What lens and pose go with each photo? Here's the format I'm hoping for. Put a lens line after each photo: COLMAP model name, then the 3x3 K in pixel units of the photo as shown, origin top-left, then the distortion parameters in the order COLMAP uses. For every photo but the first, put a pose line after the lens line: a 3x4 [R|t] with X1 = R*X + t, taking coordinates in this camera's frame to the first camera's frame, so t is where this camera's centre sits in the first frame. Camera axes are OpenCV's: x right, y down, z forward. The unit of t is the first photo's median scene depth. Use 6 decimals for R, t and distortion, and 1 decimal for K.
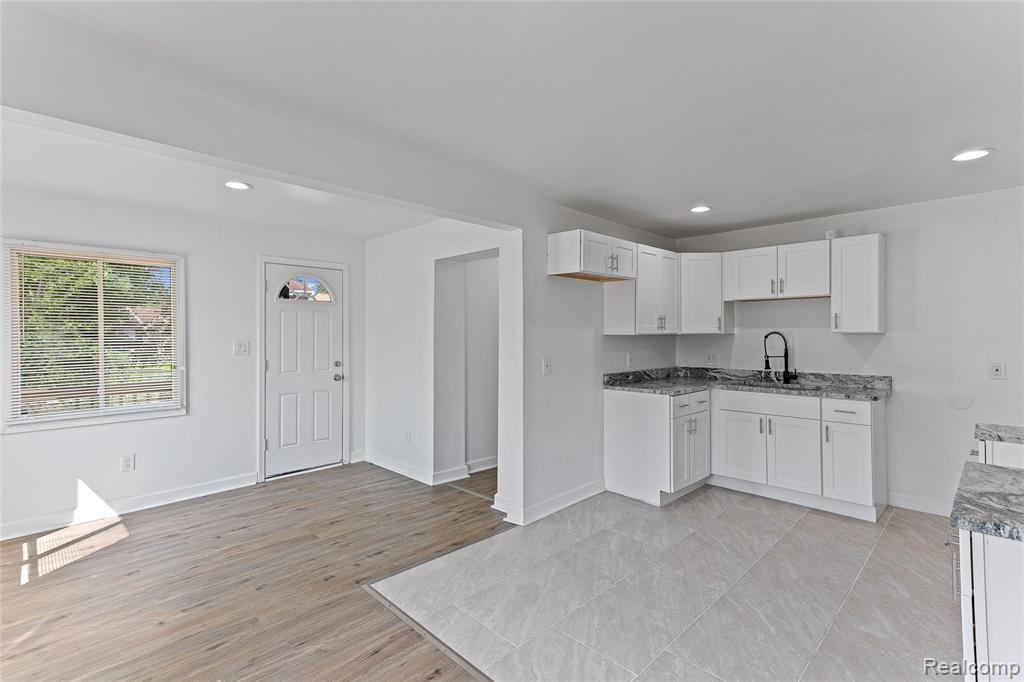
lens RADIAL K [[466.2, 0, 514.9], [0, 466.2, 336.4], [0, 0, 1]] dist [0.027548, 0.000295]
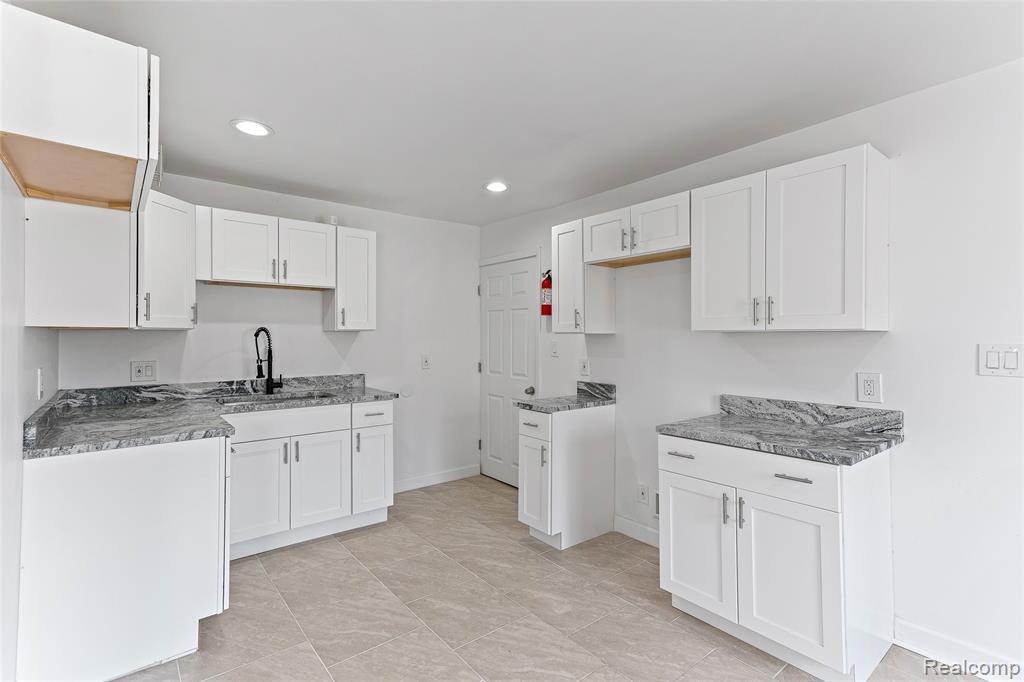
lens RADIAL K [[483.1, 0, 487.8], [0, 483.1, 334.6], [0, 0, 1]] dist [0.025234, 0.001092]
pose [[0.132013, 0.006762, 0.991225, -0.199372], [0.002334, 0.999972, -0.007132, 0.007824], [-0.991245, 0.003255, 0.131994, 0.578599]]
